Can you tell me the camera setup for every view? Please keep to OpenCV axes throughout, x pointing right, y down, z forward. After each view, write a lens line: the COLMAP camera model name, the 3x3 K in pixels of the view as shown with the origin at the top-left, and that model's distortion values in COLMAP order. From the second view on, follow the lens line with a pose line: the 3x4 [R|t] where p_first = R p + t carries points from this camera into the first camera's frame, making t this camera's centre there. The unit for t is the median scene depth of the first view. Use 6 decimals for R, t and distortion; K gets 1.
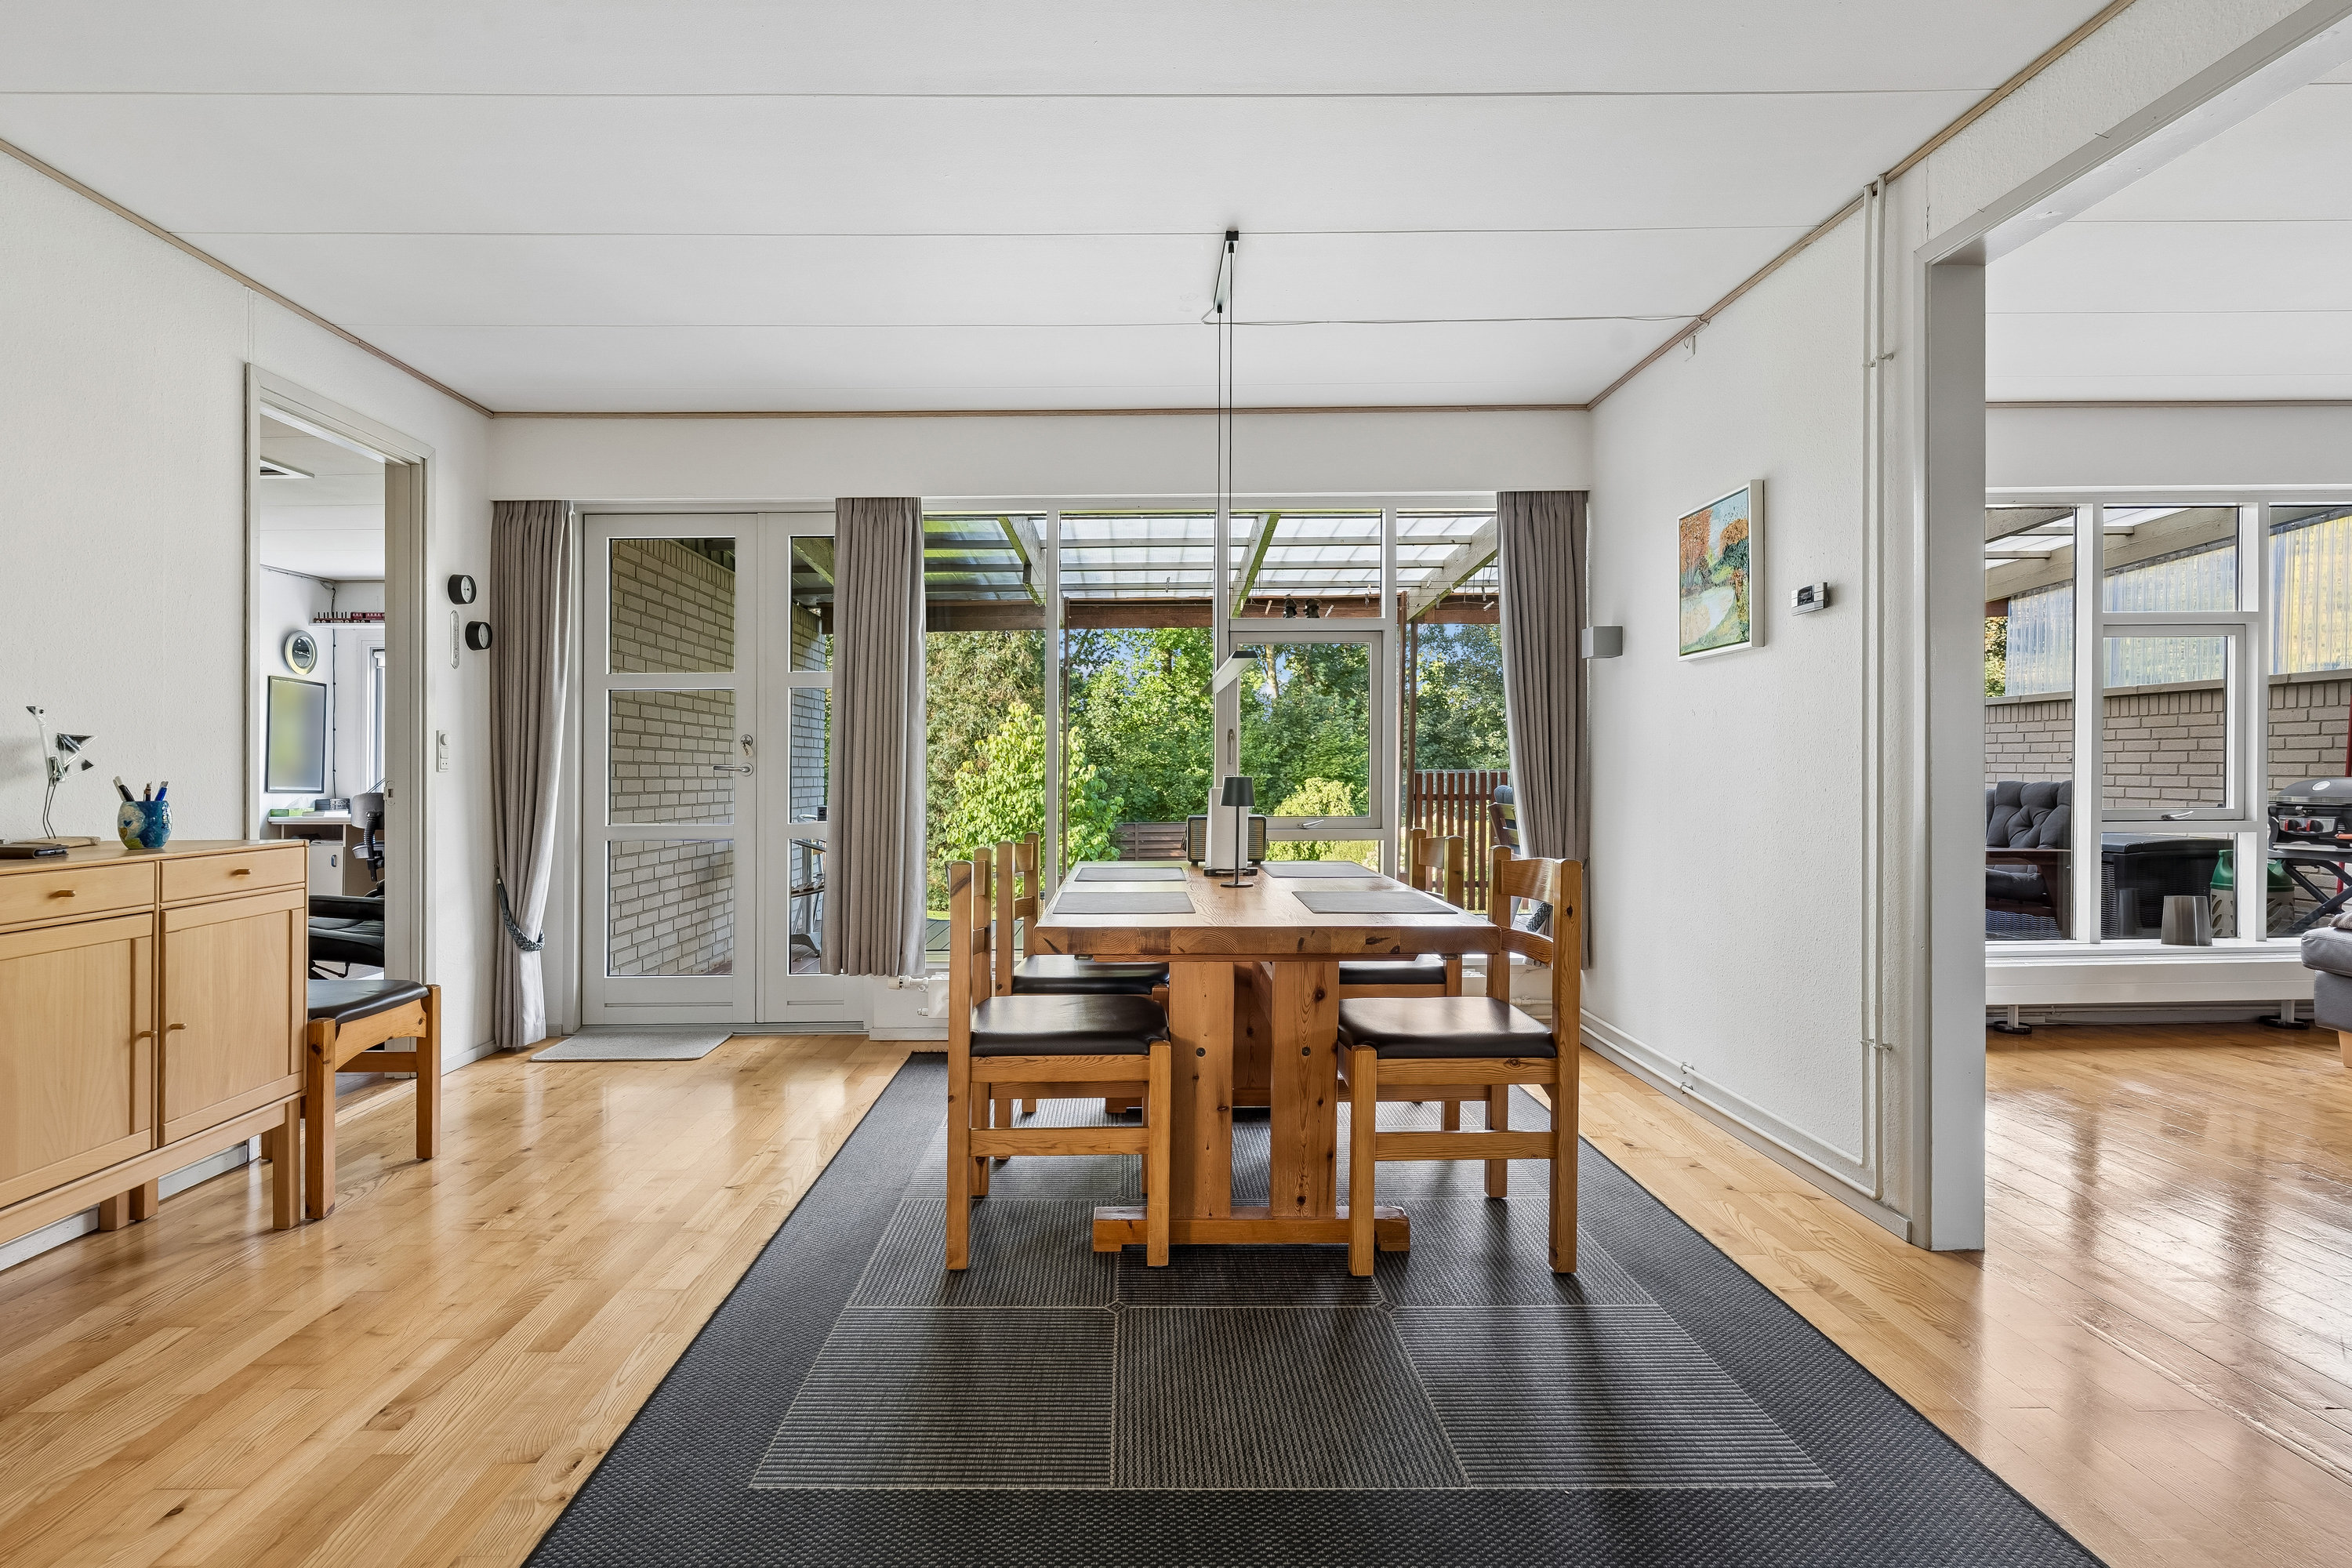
lens RADIAL K [[1250.4, 0, 1165.6], [0, 1250.4, 768.8], [0, 0, 1]] dist [-0.002195, -0.000336]
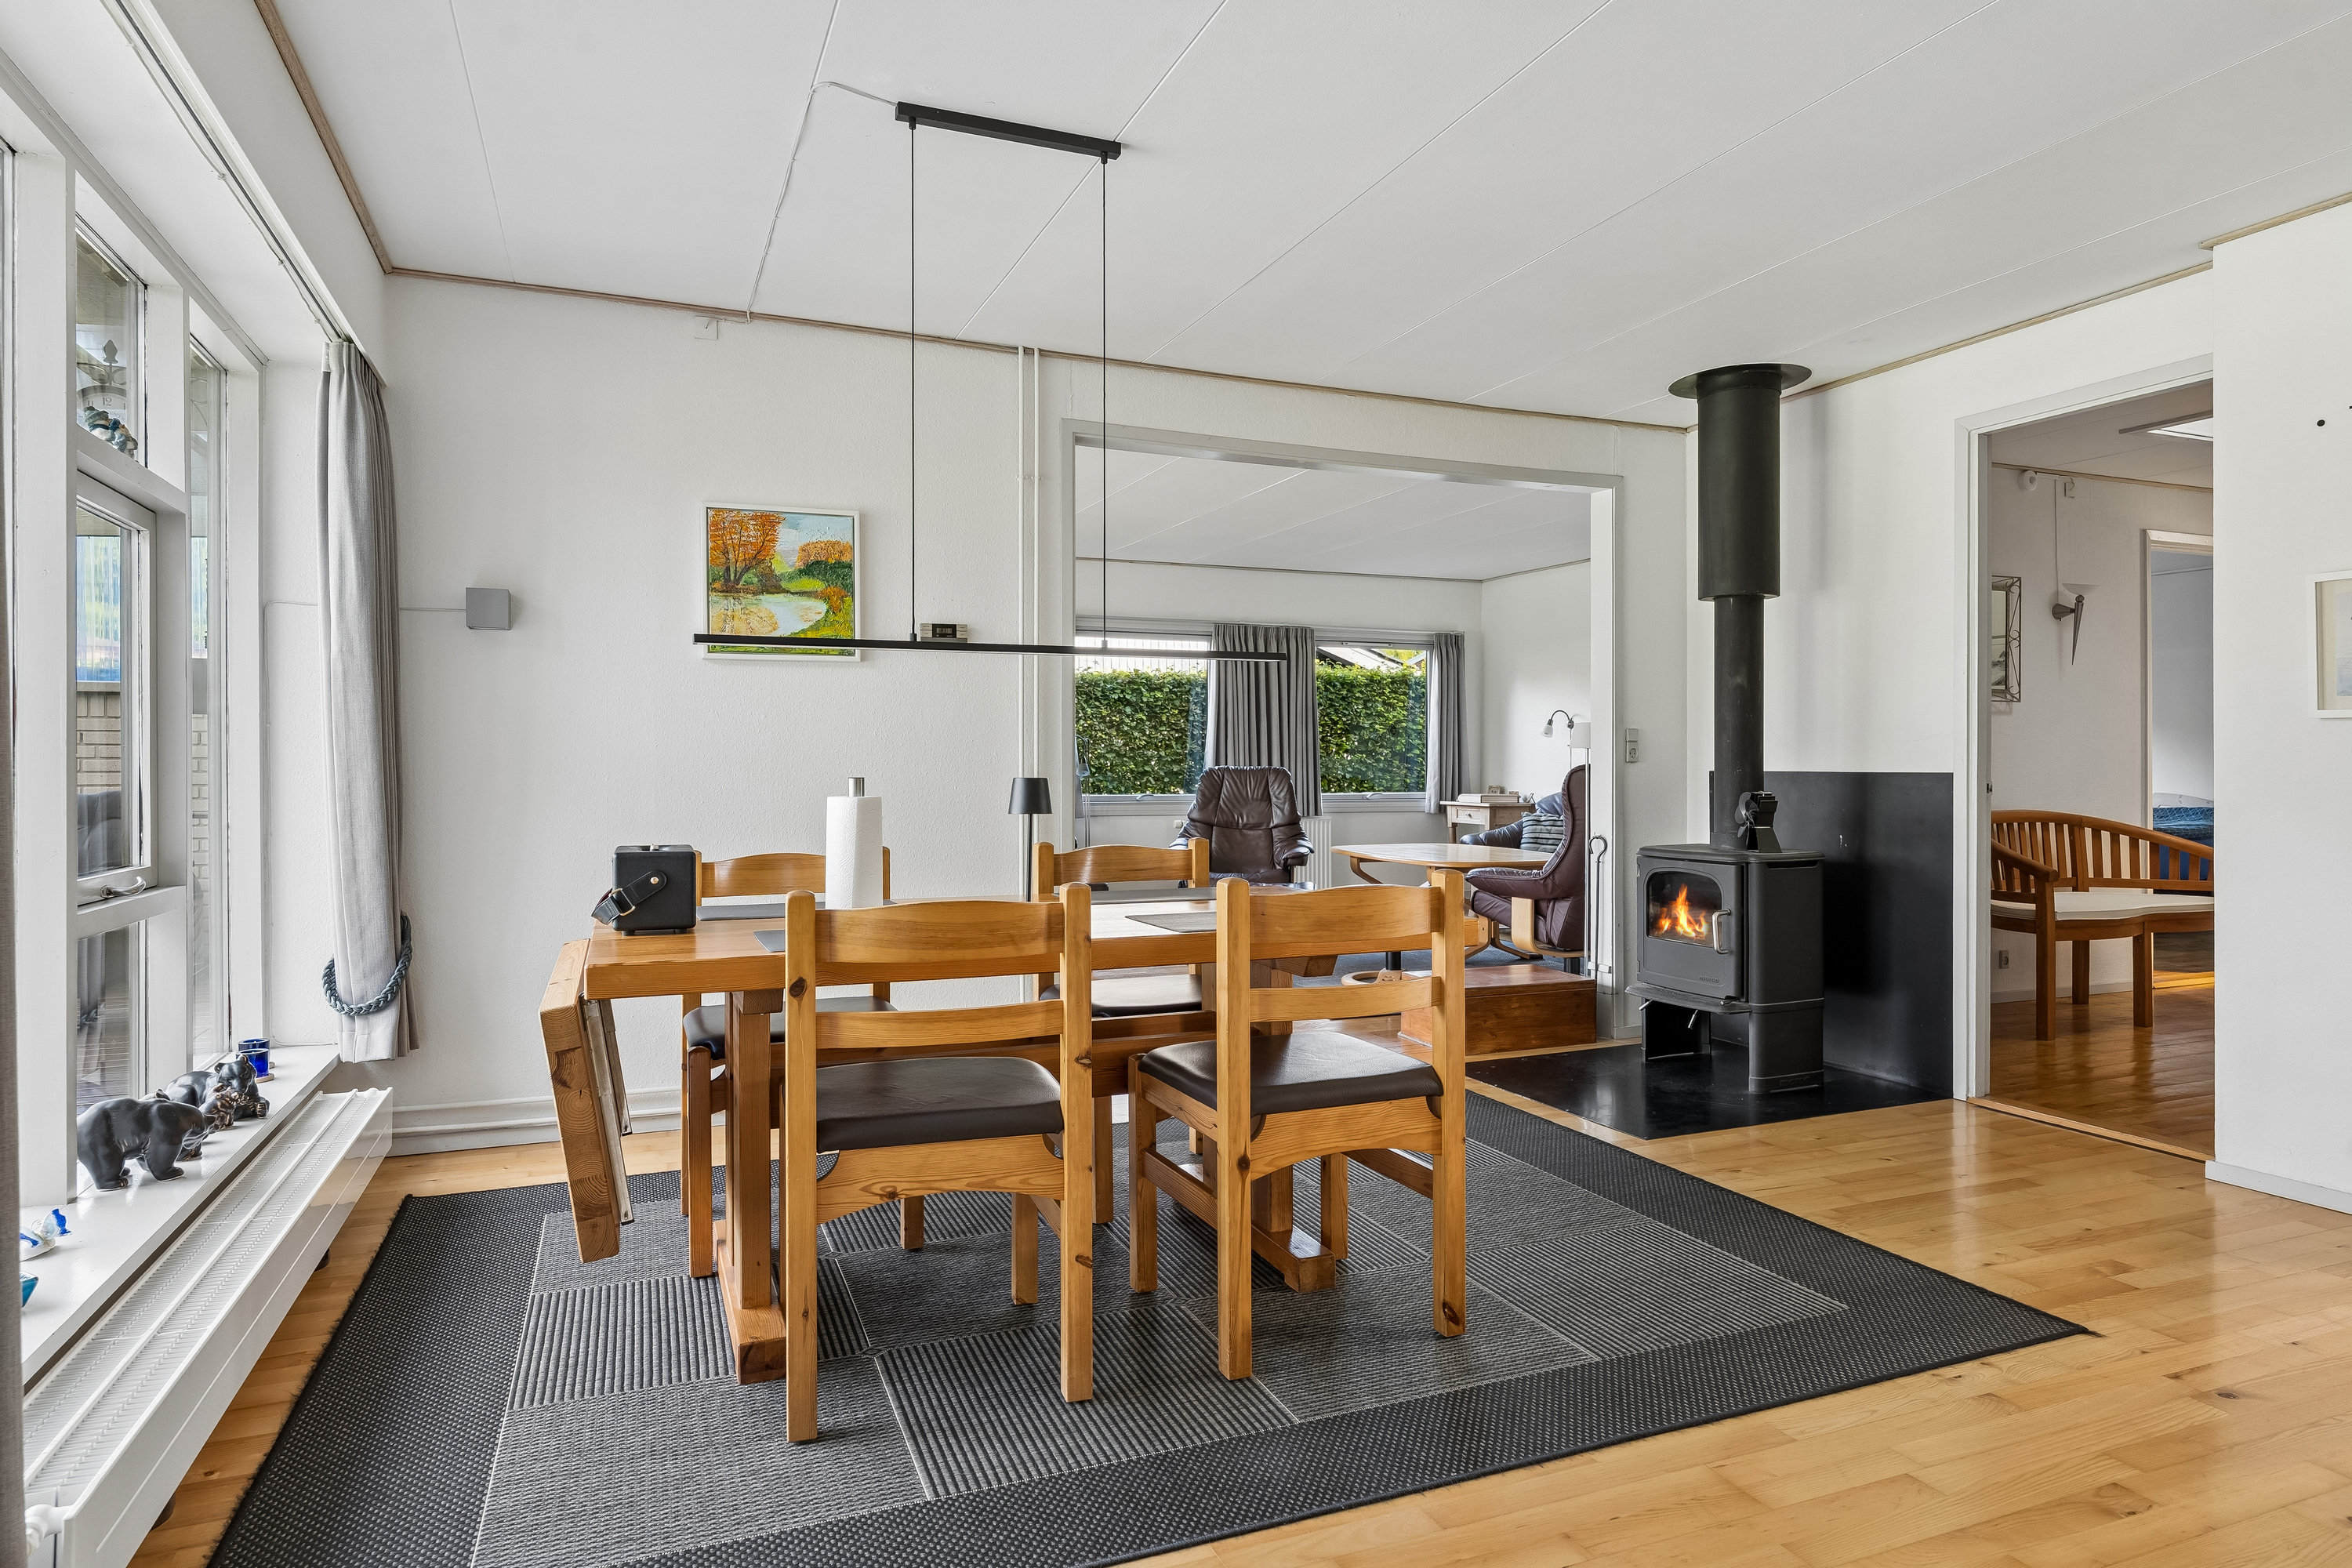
lens RADIAL K [[1356.5, 0, 1176.0], [0, 1356.5, 784.0], [0, 0, 1]] dist [0.000550, 0.000344]
pose [[-0.365869, -0.010859, 0.930603, -1.048224], [0.010165, 0.999826, 0.015662, -0.003590], [-0.930611, 0.015190, -0.365695, 1.631109]]
